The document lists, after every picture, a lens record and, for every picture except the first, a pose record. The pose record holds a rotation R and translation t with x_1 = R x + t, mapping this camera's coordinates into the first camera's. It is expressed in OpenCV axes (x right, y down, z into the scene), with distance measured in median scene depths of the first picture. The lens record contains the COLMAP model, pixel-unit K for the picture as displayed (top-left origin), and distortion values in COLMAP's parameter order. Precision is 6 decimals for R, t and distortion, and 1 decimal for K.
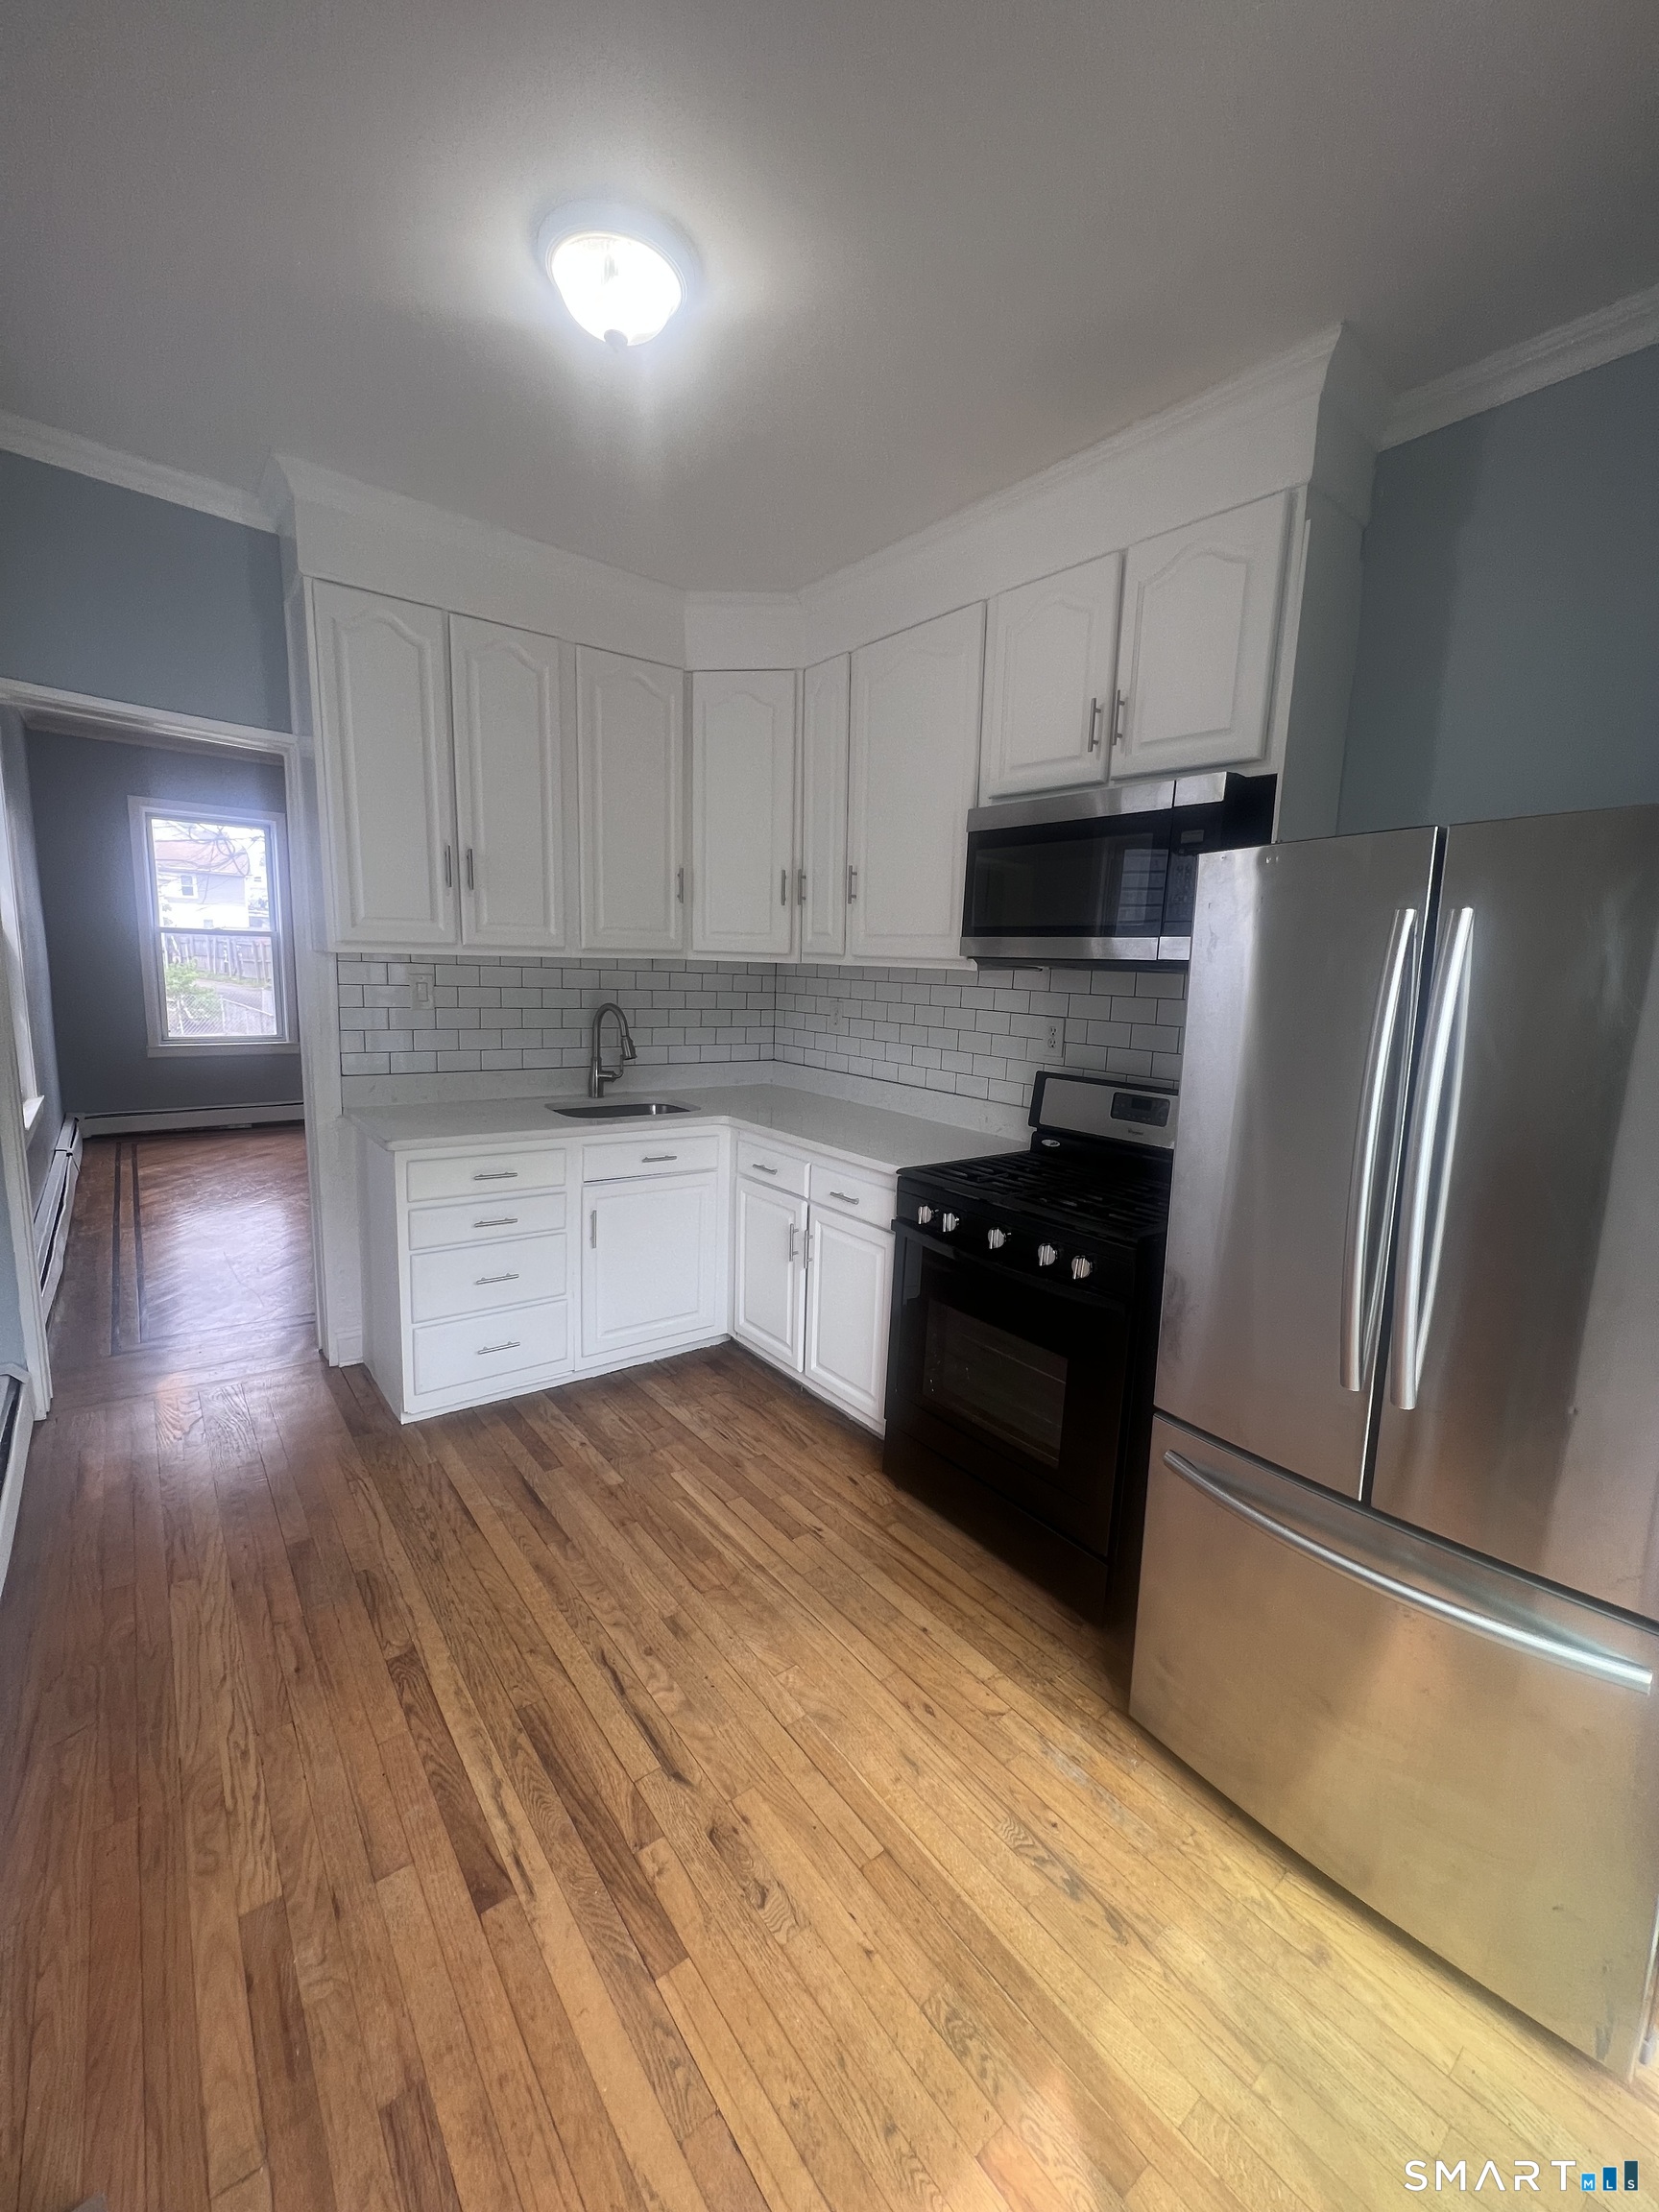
lens RADIAL K [[885.5, 0, 829.5], [0, 885.5, 1106.0], [0, 0, 1]] dist [-0.003195, 0.000401]
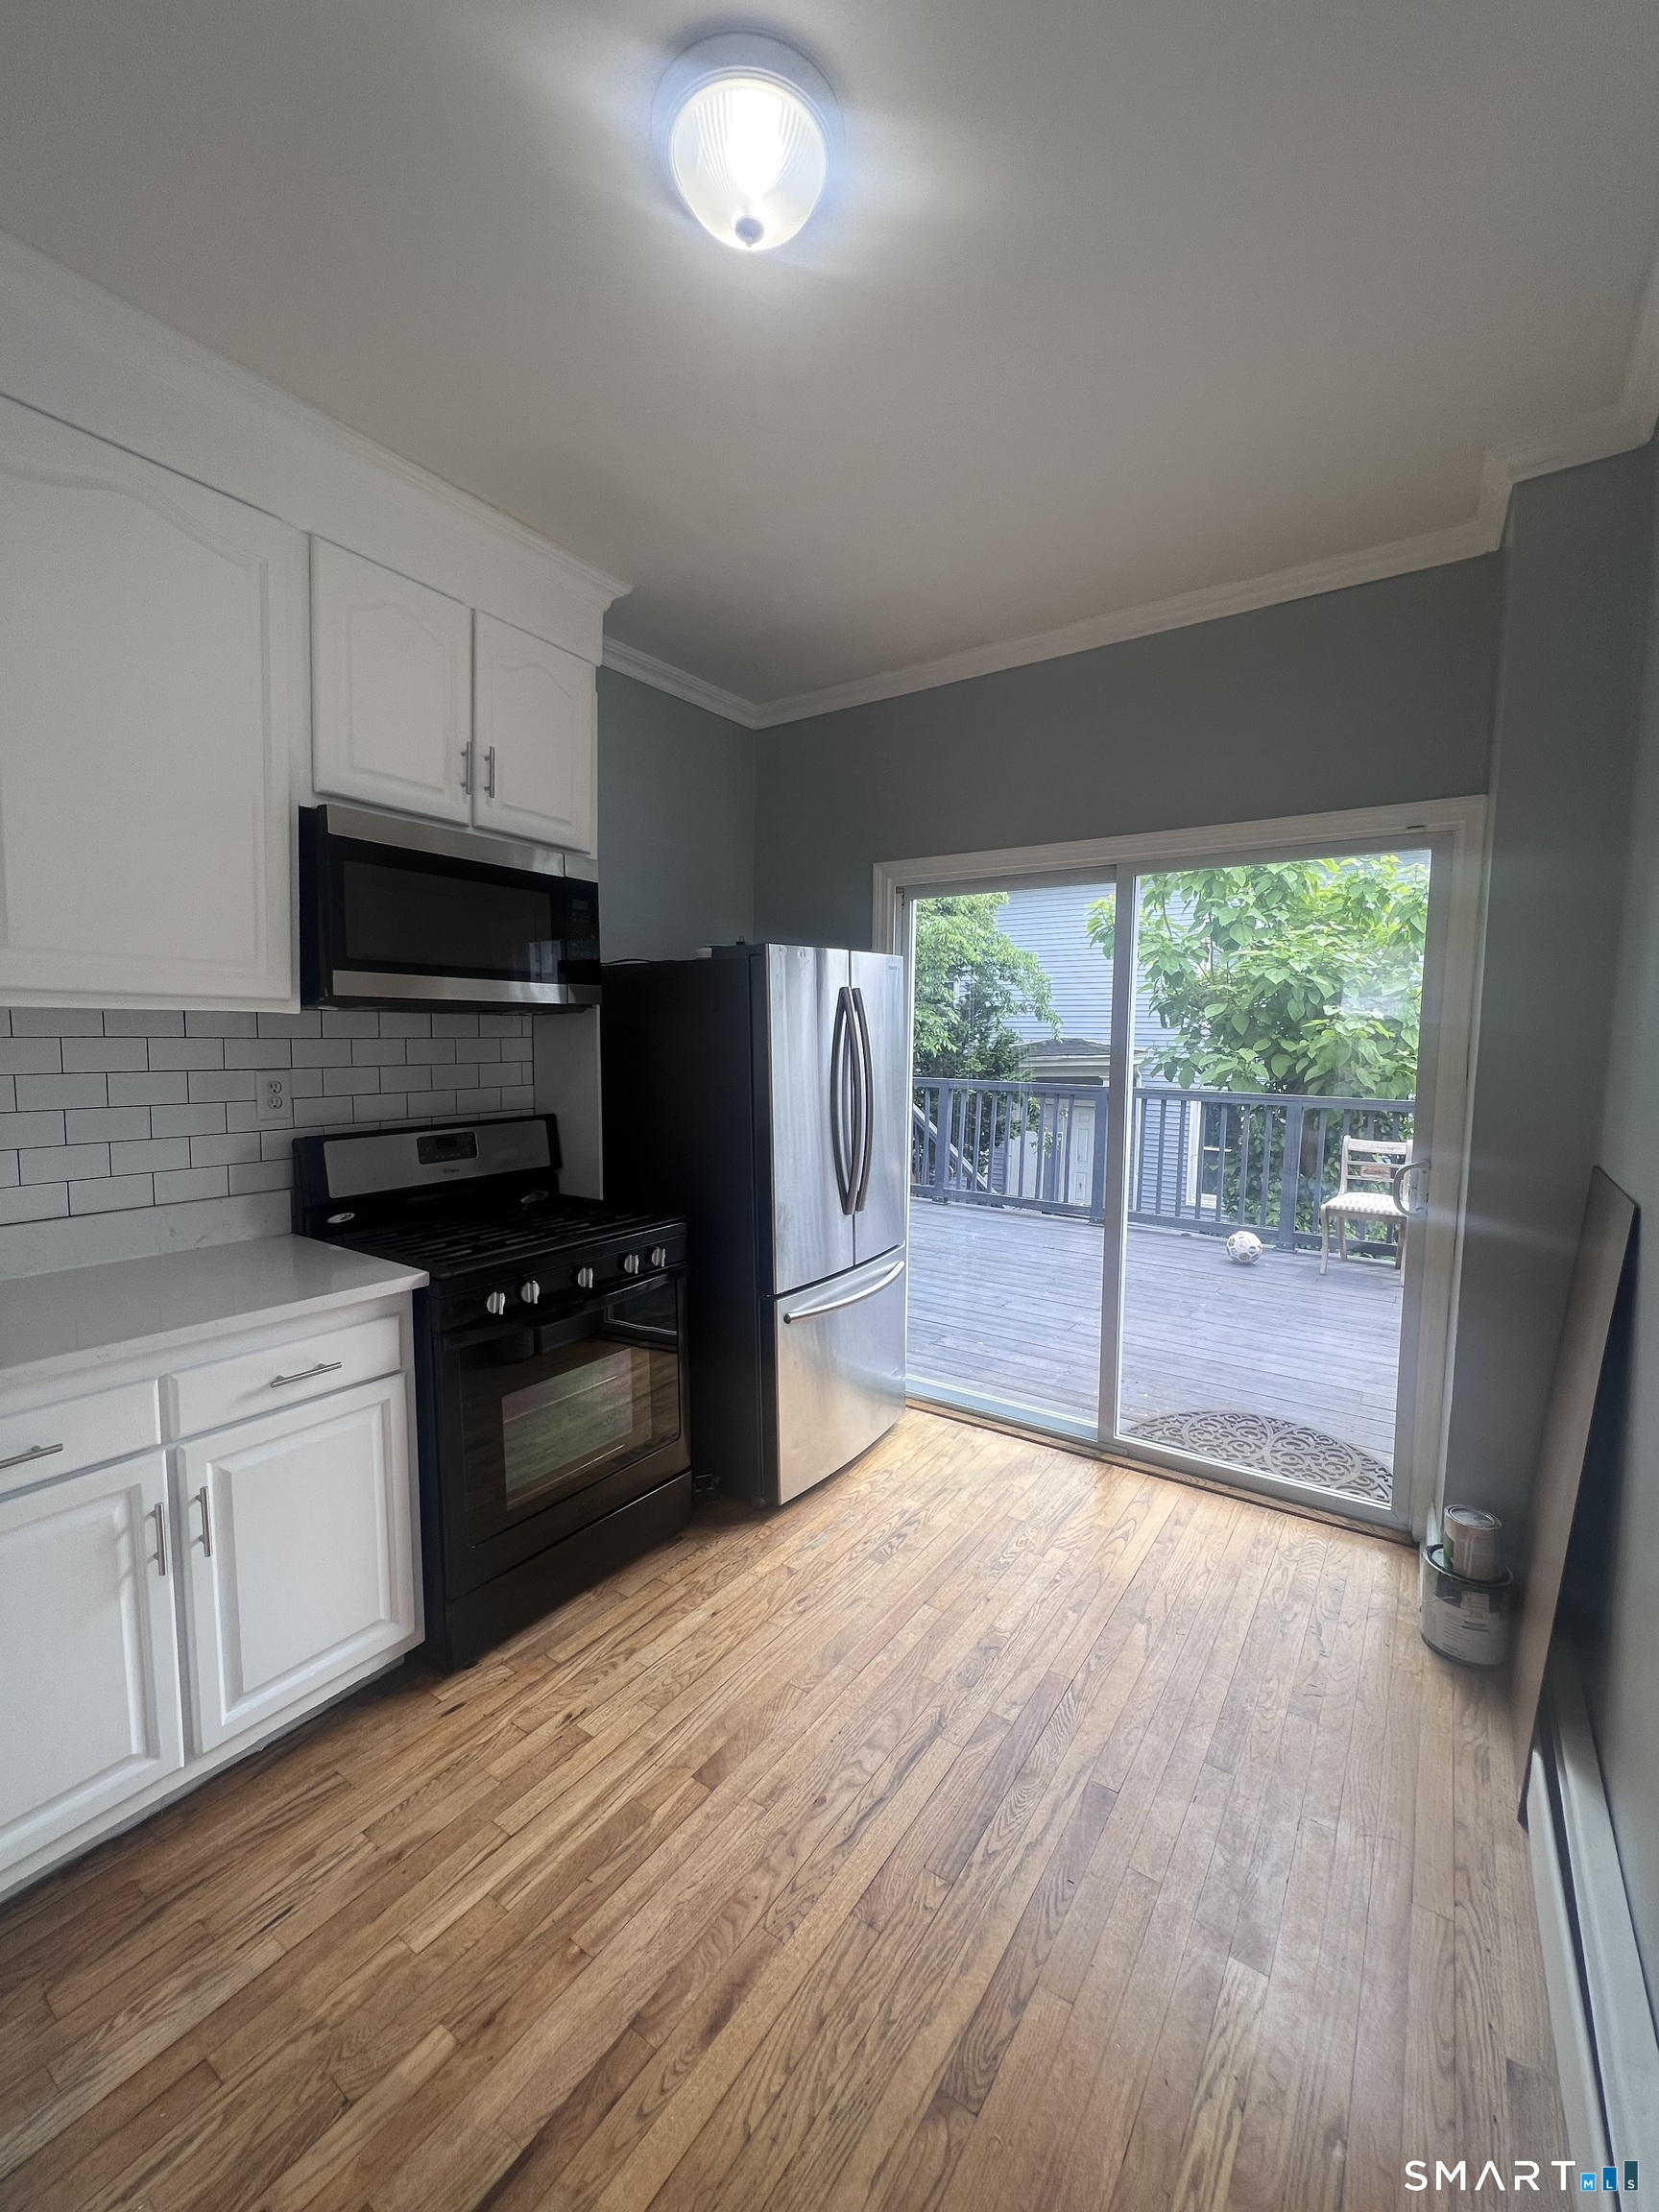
lens RADIAL K [[890.3, 0, 830.0], [0, 890.3, 1112.1], [0, 0, 1]] dist [-0.002728, -0.000094]
pose [[-0.291989, -0.125756, 0.948118, -0.812049], [0.132475, 0.976445, 0.170311, -0.167388], [-0.947203, 0.175331, -0.268452, 0.941870]]
